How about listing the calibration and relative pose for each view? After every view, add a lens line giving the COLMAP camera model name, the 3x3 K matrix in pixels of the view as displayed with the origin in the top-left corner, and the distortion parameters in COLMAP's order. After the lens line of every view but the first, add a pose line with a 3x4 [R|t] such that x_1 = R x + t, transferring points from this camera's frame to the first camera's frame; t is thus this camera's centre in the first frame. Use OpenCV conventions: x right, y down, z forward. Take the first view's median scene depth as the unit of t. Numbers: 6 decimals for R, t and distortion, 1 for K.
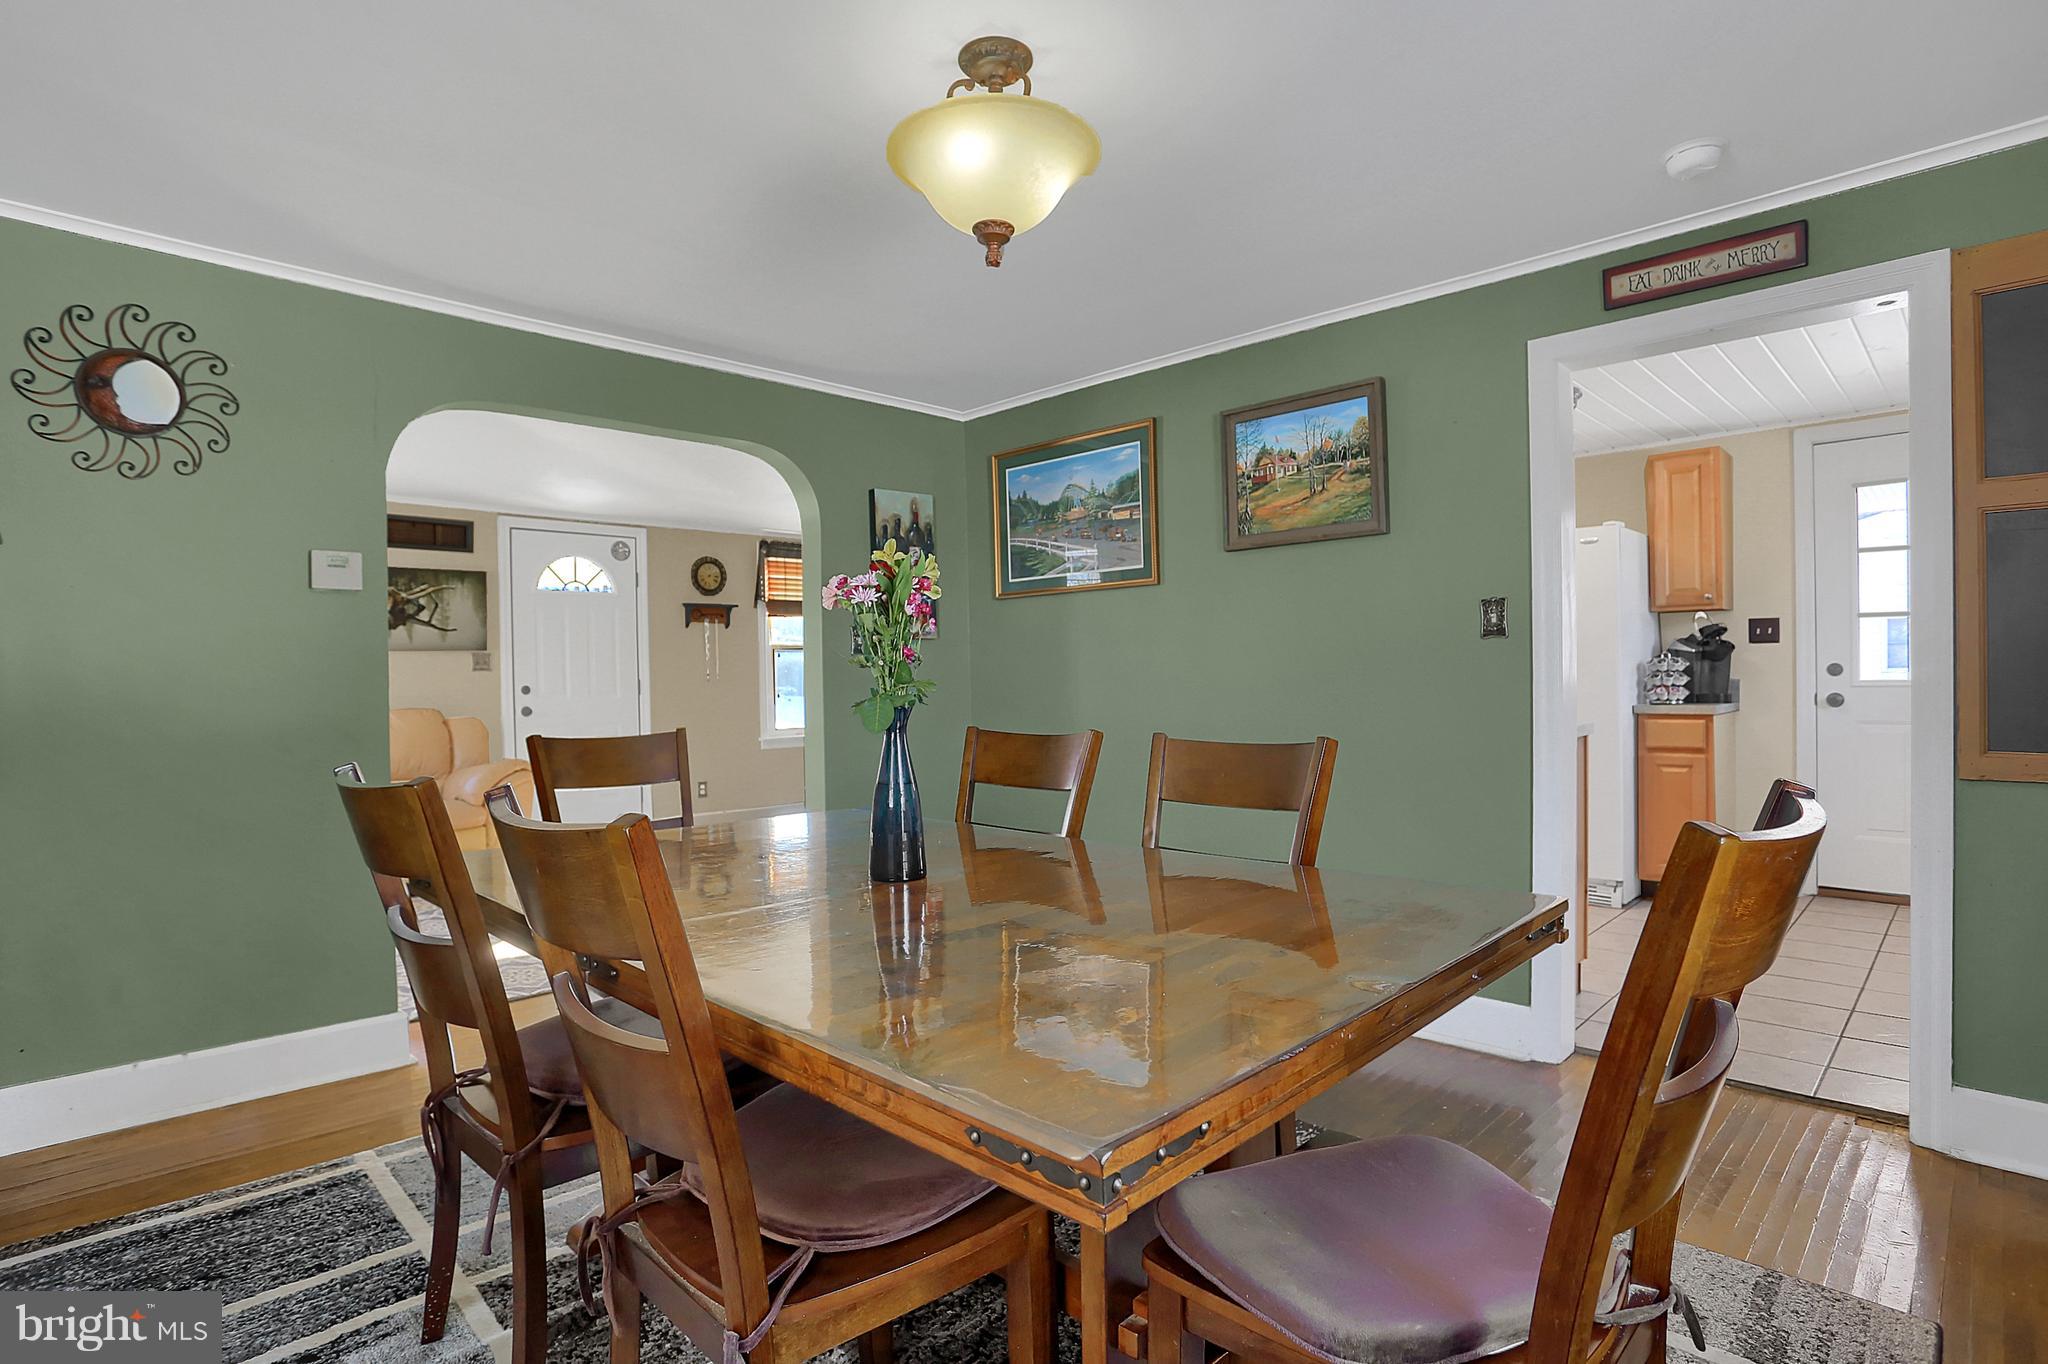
lens RADIAL K [[1003.1, 0, 1005.4], [0, 1003.1, 695.2], [0, 0, 1]] dist [-0.062365, 0.019762]
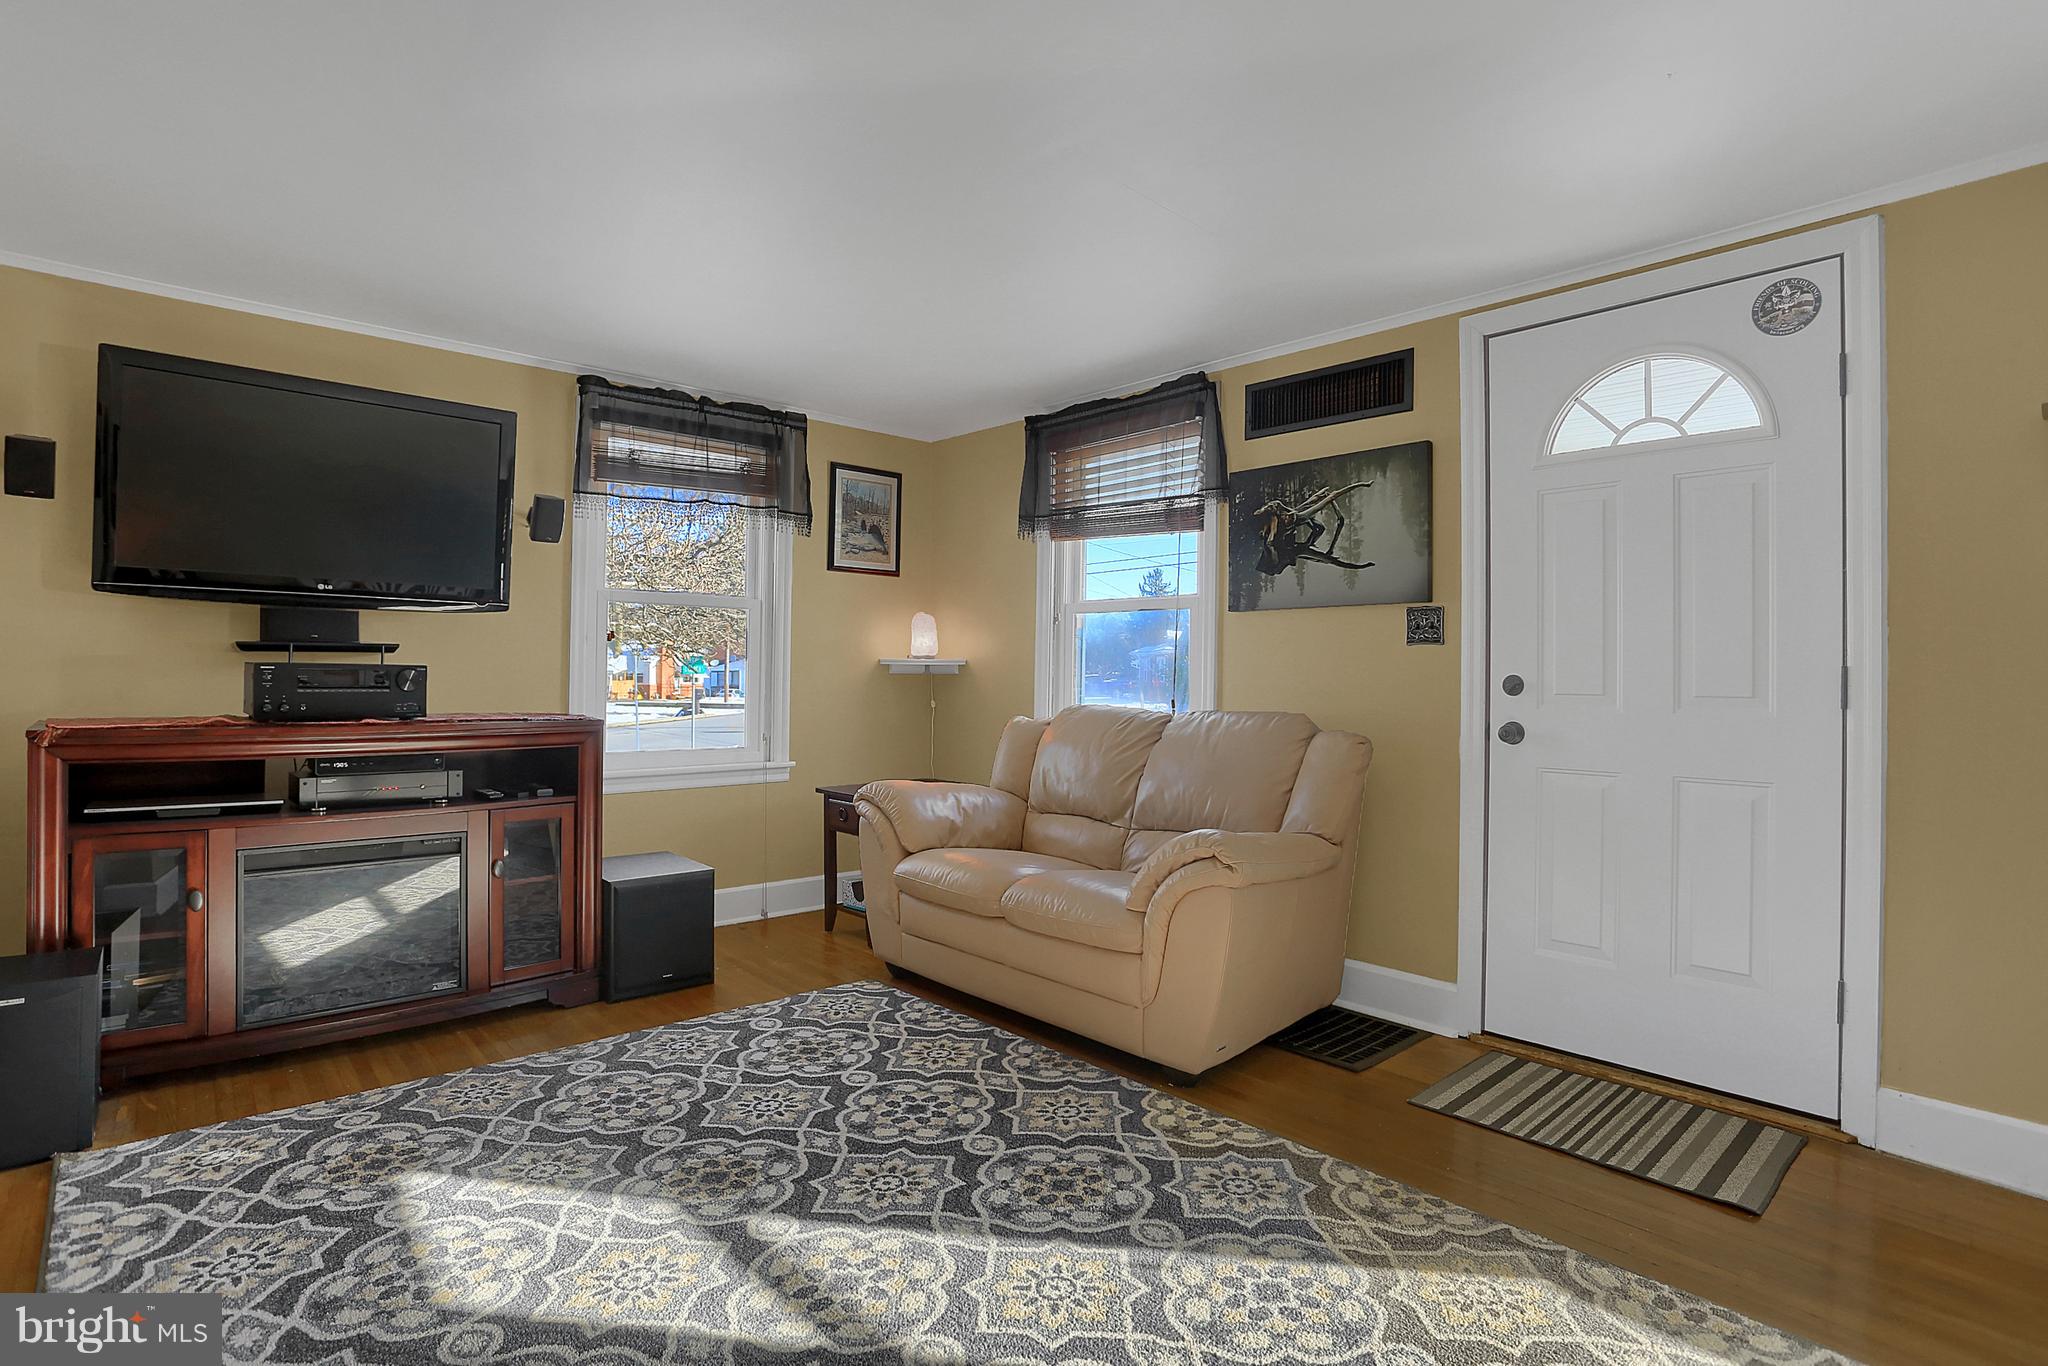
lens RADIAL K [[1003.1, 0, 1008.3], [0, 1003.1, 681.2], [0, 0, 1]] dist [-0.062365, 0.019762]
pose [[-0.044412, 0.023938, -0.998726, -0.038879], [-0.026038, 0.999346, 0.025111, -0.018899], [0.998674, 0.027121, -0.043760, 1.172795]]
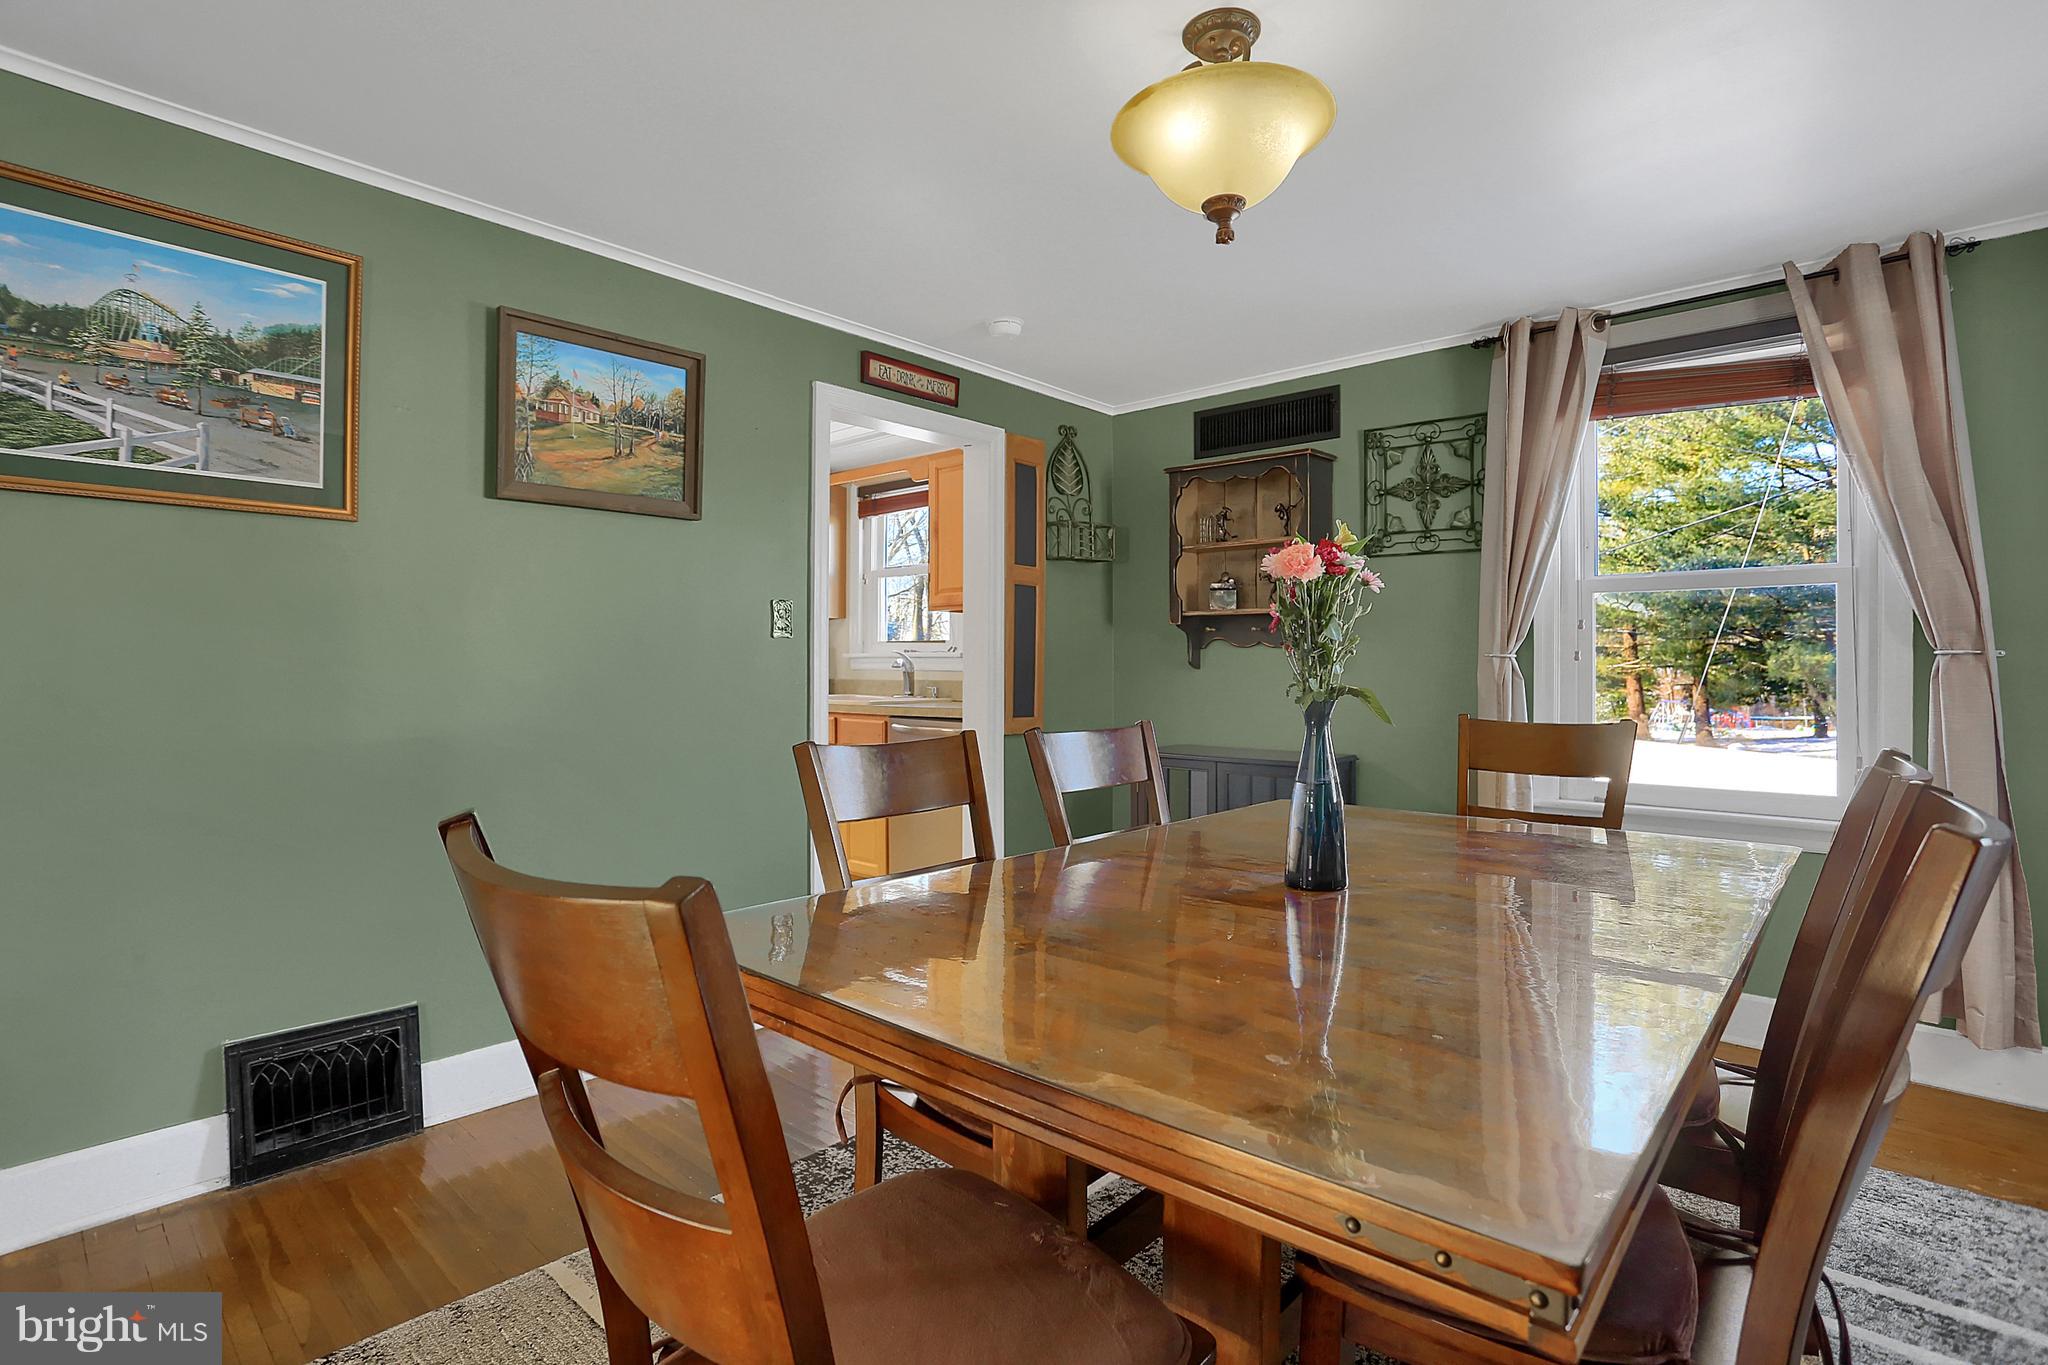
lens RADIAL K [[1003.1, 0, 1005.0], [0, 1003.1, 669.8], [0, 0, 1]] dist [-0.062365, 0.019762]
pose [[-0.039848, 0.012746, 0.999124, -0.394307], [0.015530, 0.999806, -0.012136, -0.003459], [-0.999085, 0.015033, -0.040038, 0.514104]]
